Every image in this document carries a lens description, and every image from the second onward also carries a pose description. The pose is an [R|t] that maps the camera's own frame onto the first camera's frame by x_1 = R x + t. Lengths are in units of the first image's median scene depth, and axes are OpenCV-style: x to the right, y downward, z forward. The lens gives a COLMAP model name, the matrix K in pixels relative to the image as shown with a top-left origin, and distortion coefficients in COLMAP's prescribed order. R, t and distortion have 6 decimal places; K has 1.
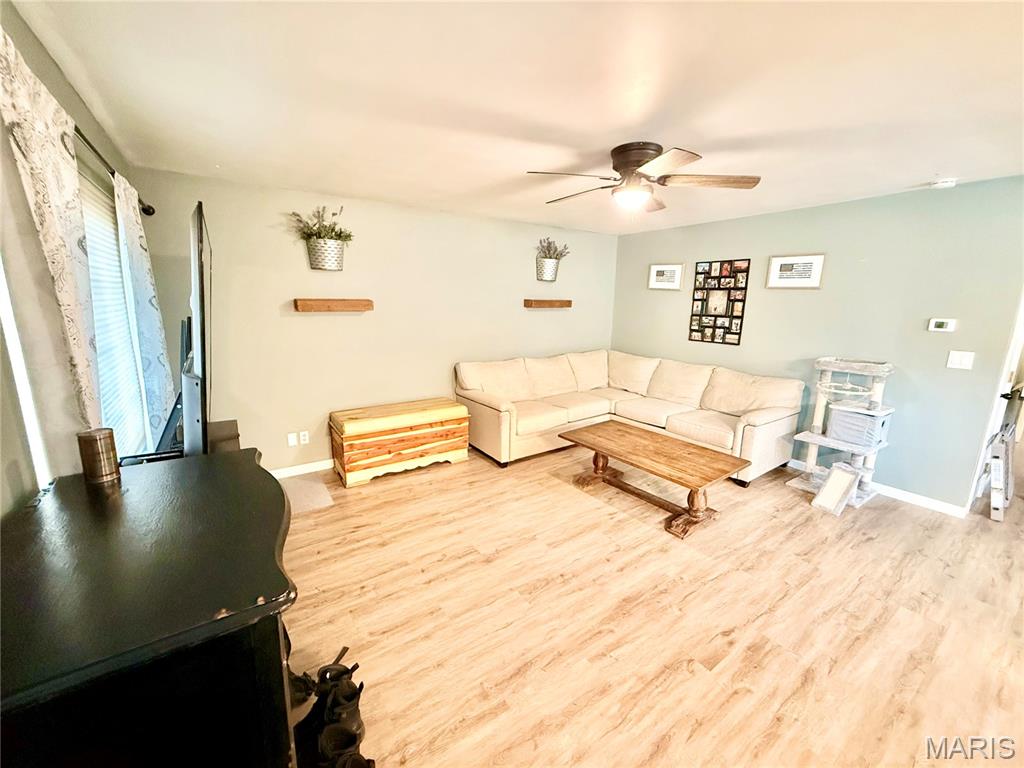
lens RADIAL K [[407.3, 0, 508.6], [0, 407.3, 384.9], [0, 0, 1]] dist [-0.000850, 0.000515]
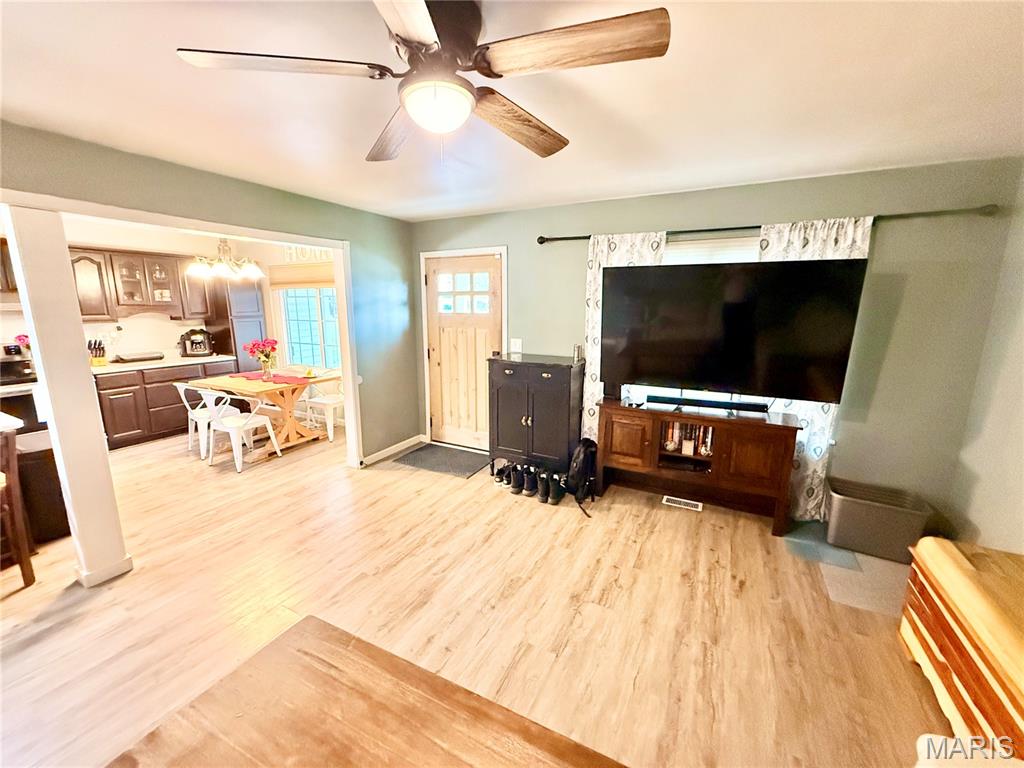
lens RADIAL K [[407.3, 0, 507.6], [0, 407.3, 383.3], [0, 0, 1]] dist [-0.000850, 0.000515]
pose [[-0.885331, 0.071019, -0.459506, 0.311901], [-0.113079, 0.925707, 0.360942, -0.210894], [0.451002, 0.371513, -0.811526, 1.007857]]
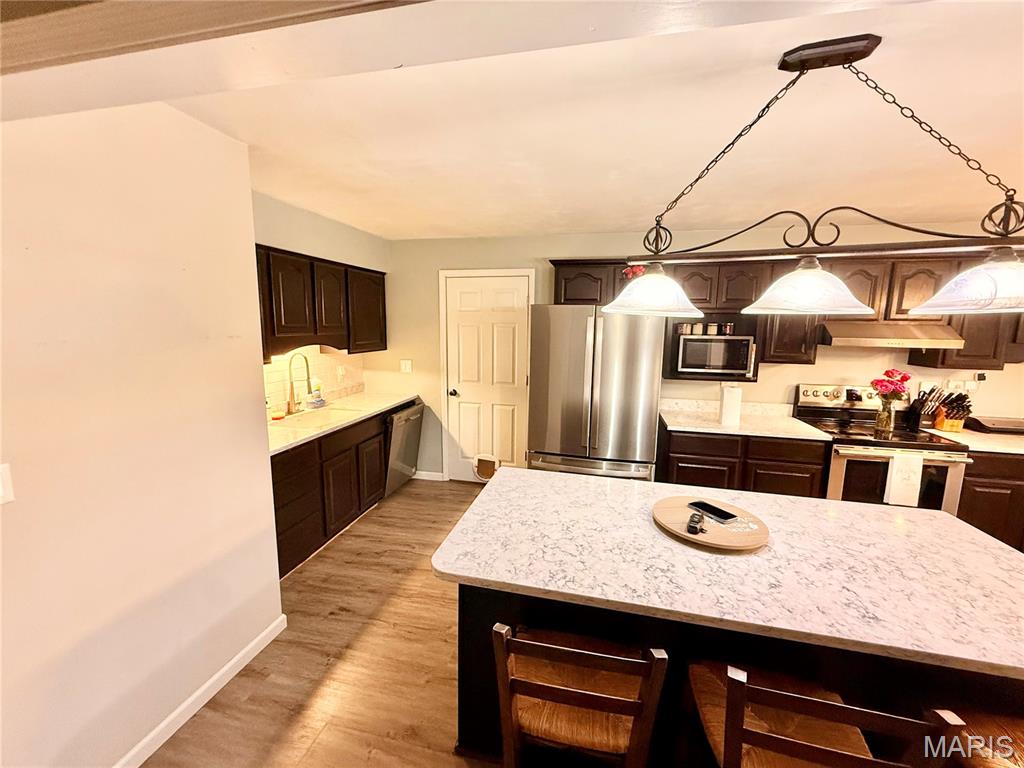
lens RADIAL K [[407.3, 0, 510.3], [0, 407.3, 381.8], [0, 0, 1]] dist [-0.000850, 0.000515]
pose [[-0.674359, -0.122979, 0.728090, 0.838717], [0.132995, 0.949679, 0.283587, -0.122803], [-0.726328, 0.288072, -0.624069, 0.567482]]
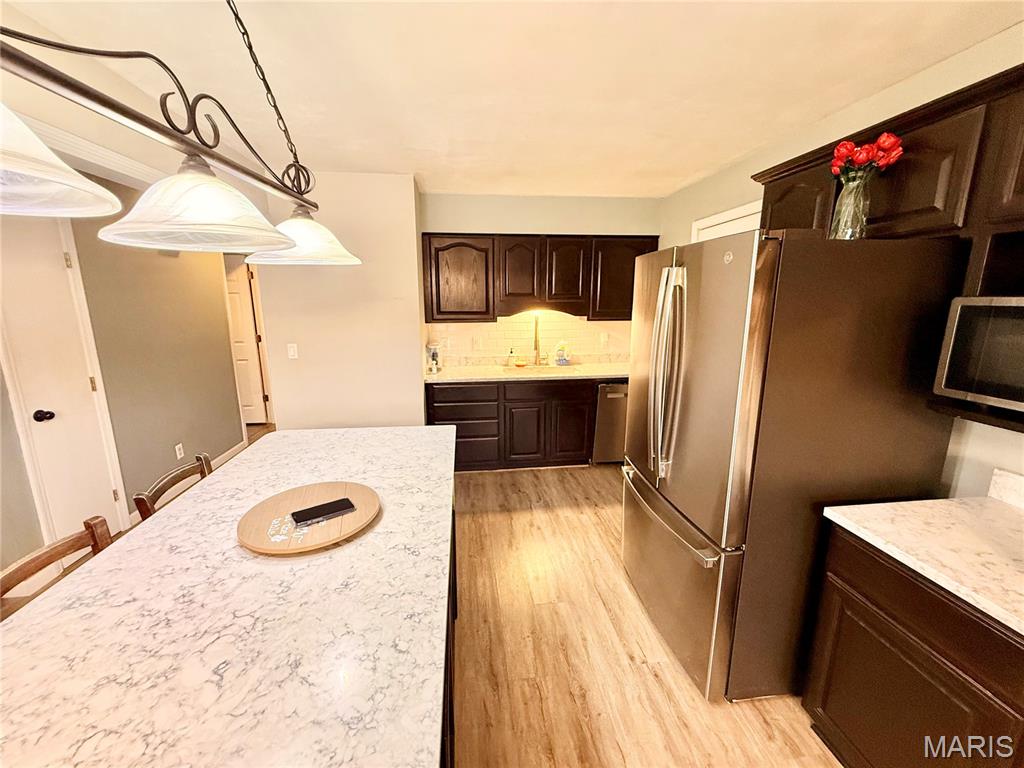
lens RADIAL K [[407.3, 0, 510.7], [0, 407.3, 380.9], [0, 0, 1]] dist [-0.000850, 0.000515]
pose [[0.468454, -0.186924, 0.863487, 0.793214], [0.188396, 0.976017, 0.109077, 0.036886], [-0.863167, 0.111580, 0.492435, -0.098273]]
